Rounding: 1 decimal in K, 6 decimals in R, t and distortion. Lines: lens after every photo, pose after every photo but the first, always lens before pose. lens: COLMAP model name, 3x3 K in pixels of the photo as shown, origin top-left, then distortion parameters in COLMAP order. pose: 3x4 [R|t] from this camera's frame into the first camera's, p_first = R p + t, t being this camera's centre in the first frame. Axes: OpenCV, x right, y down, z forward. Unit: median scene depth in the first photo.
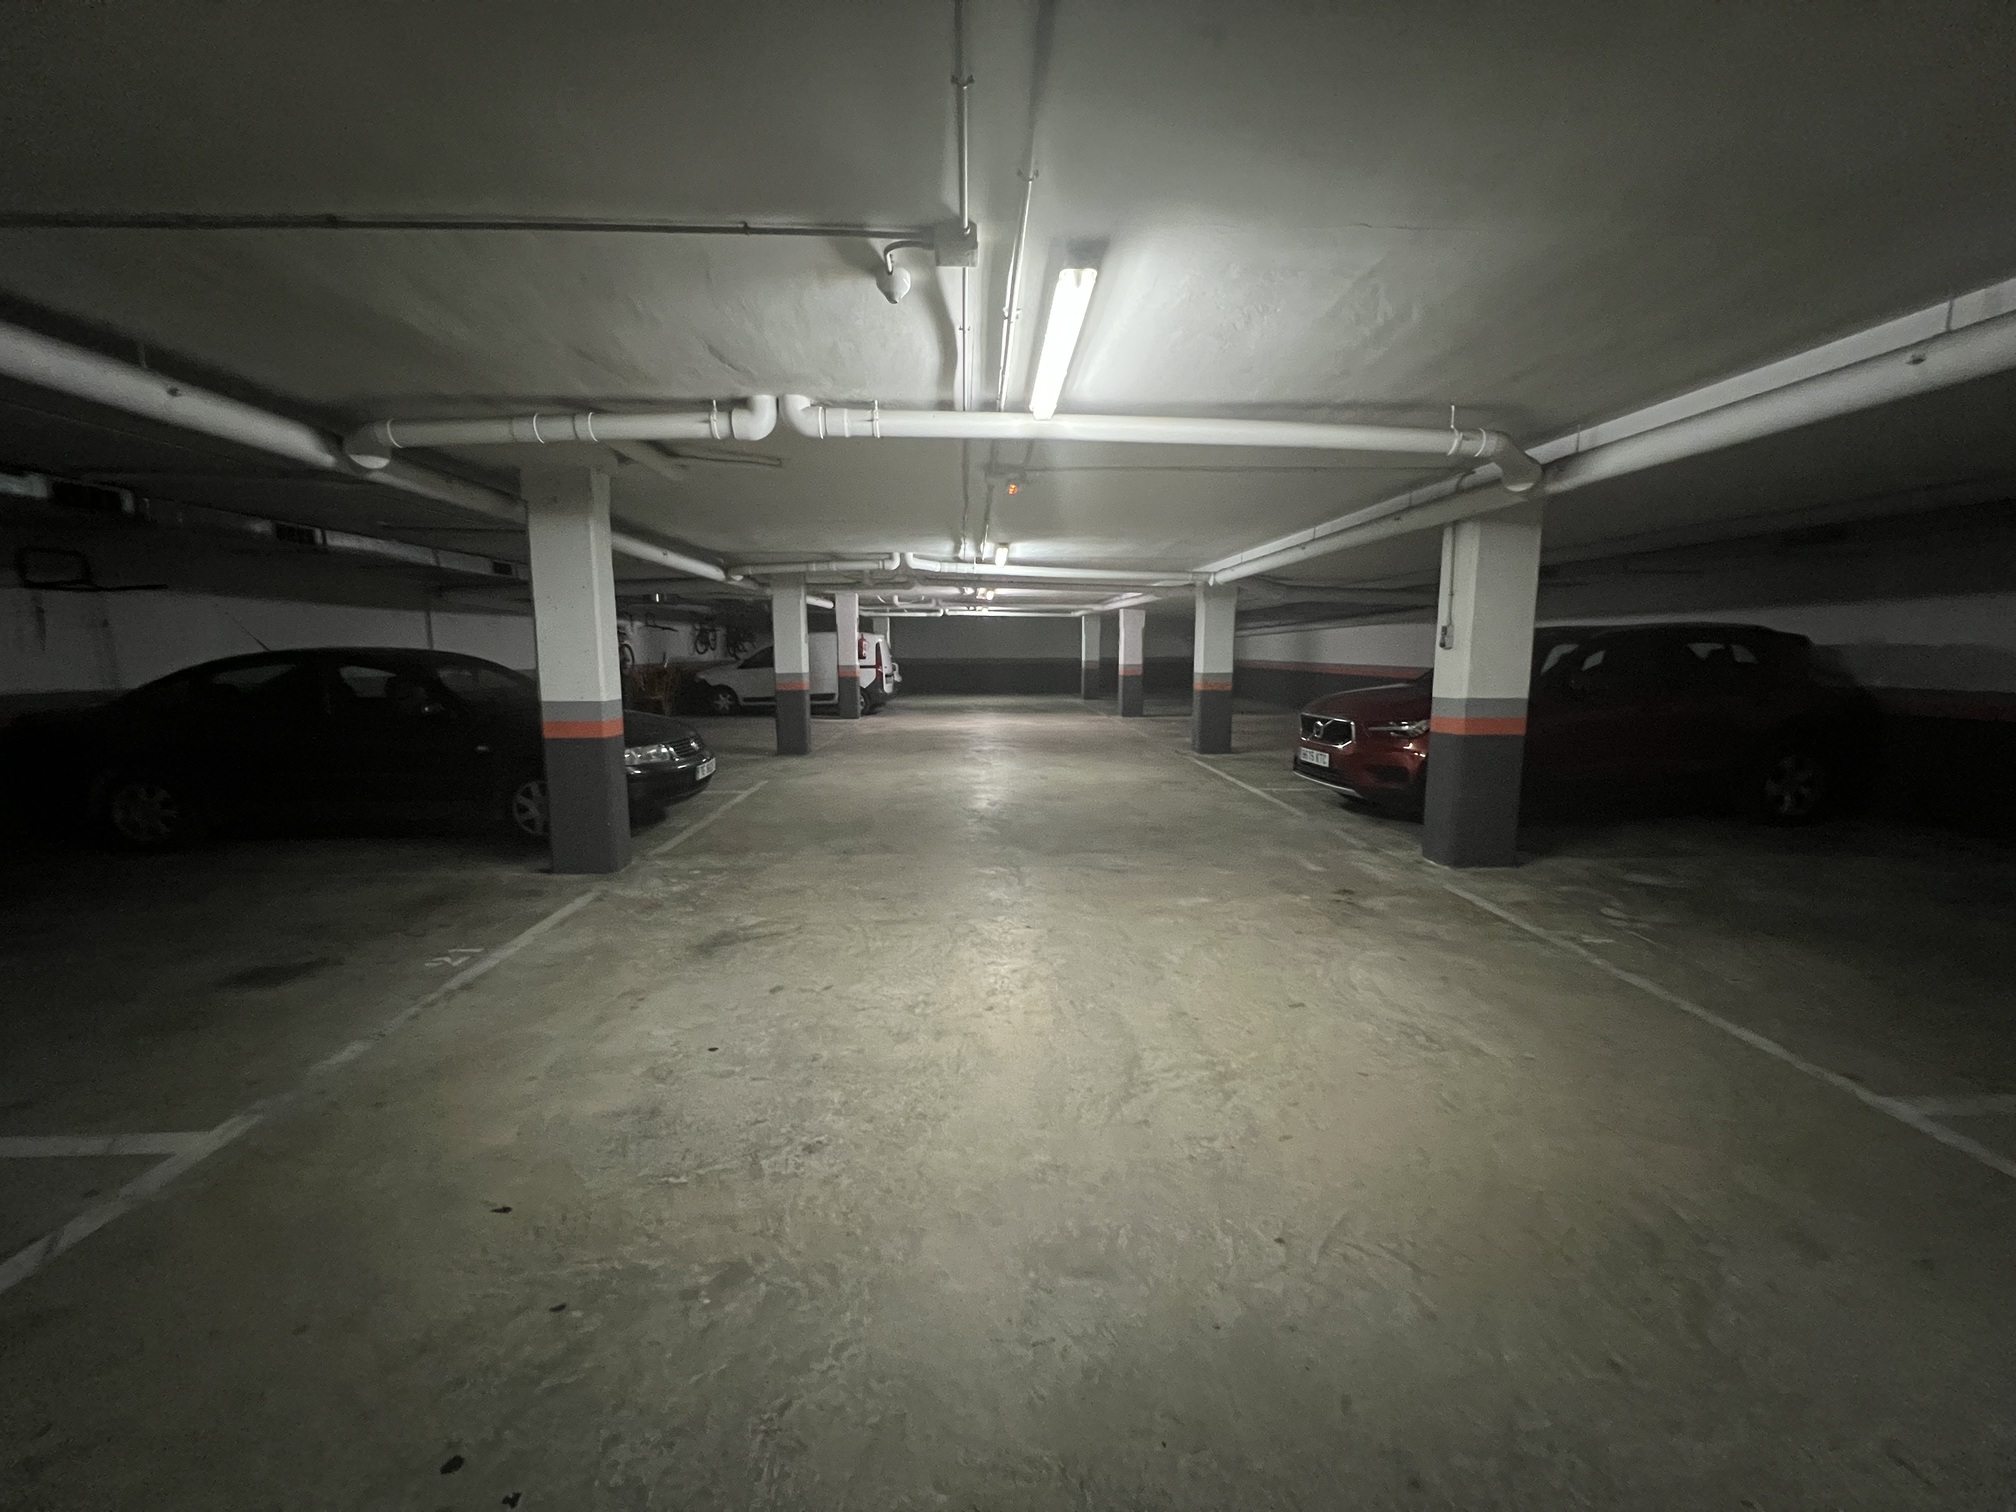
lens RADIAL K [[805.5, 0, 1004.4], [0, 805.5, 750.8], [0, 0, 1]] dist [-0.001517, 0.000014]
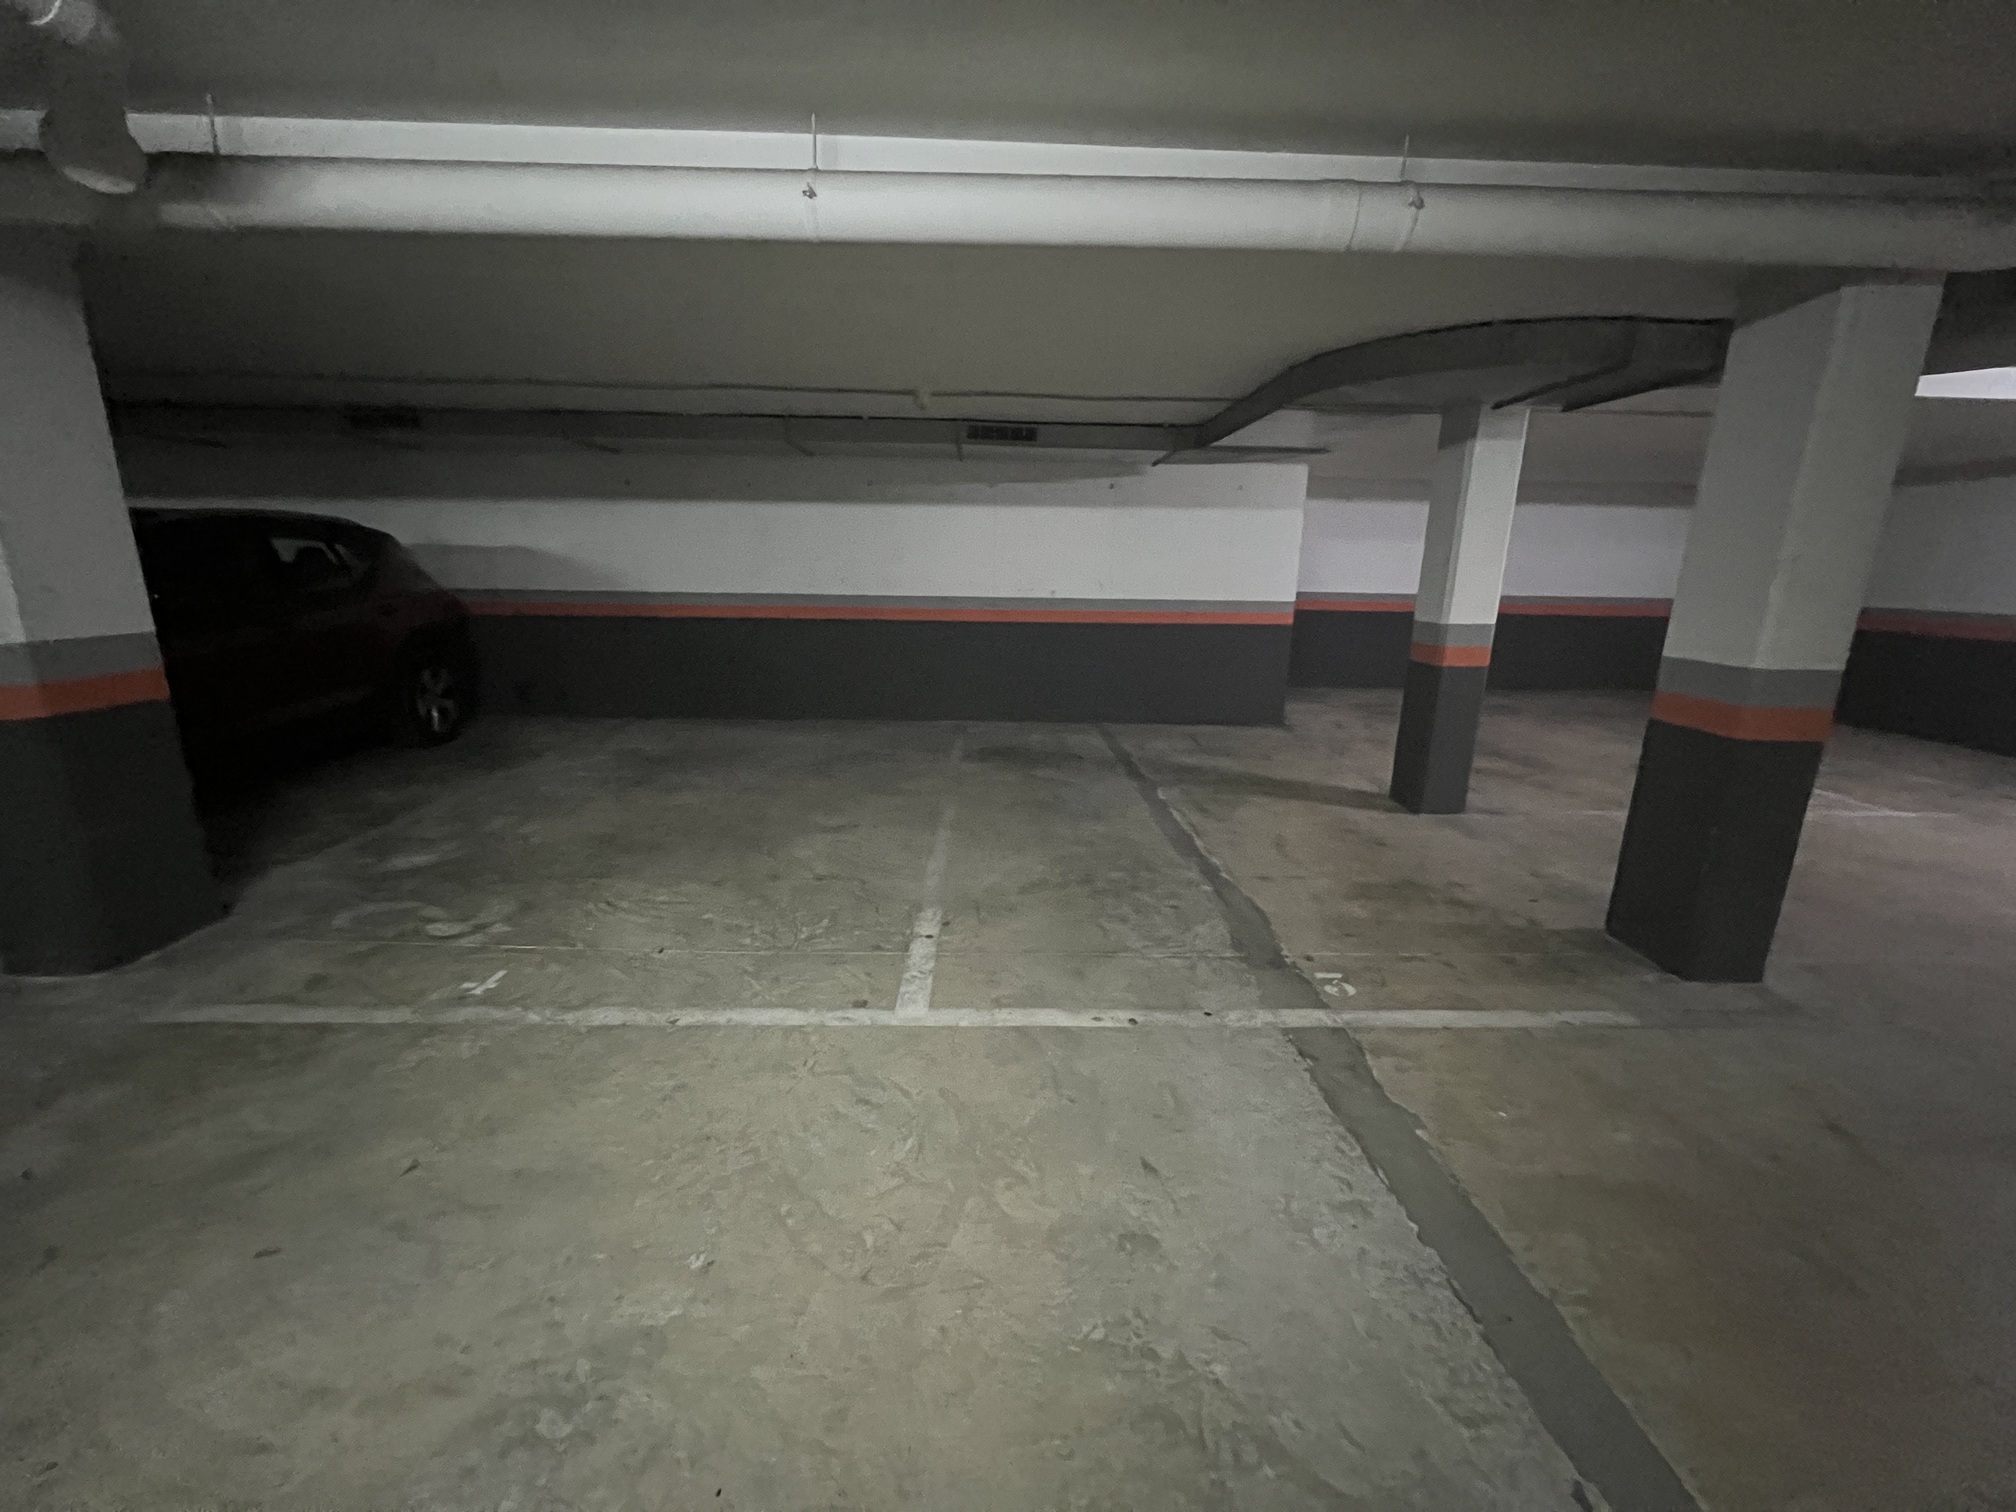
lens RADIAL K [[805.5, 0, 1004.4], [0, 805.5, 750.8], [0, 0, 1]] dist [-0.001517, 0.000014]
pose [[0.025091, -0.228131, 0.973307, 0.115430], [0.111482, 0.968179, 0.224055, -0.052867], [-0.993450, 0.102884, 0.049725, 0.459962]]
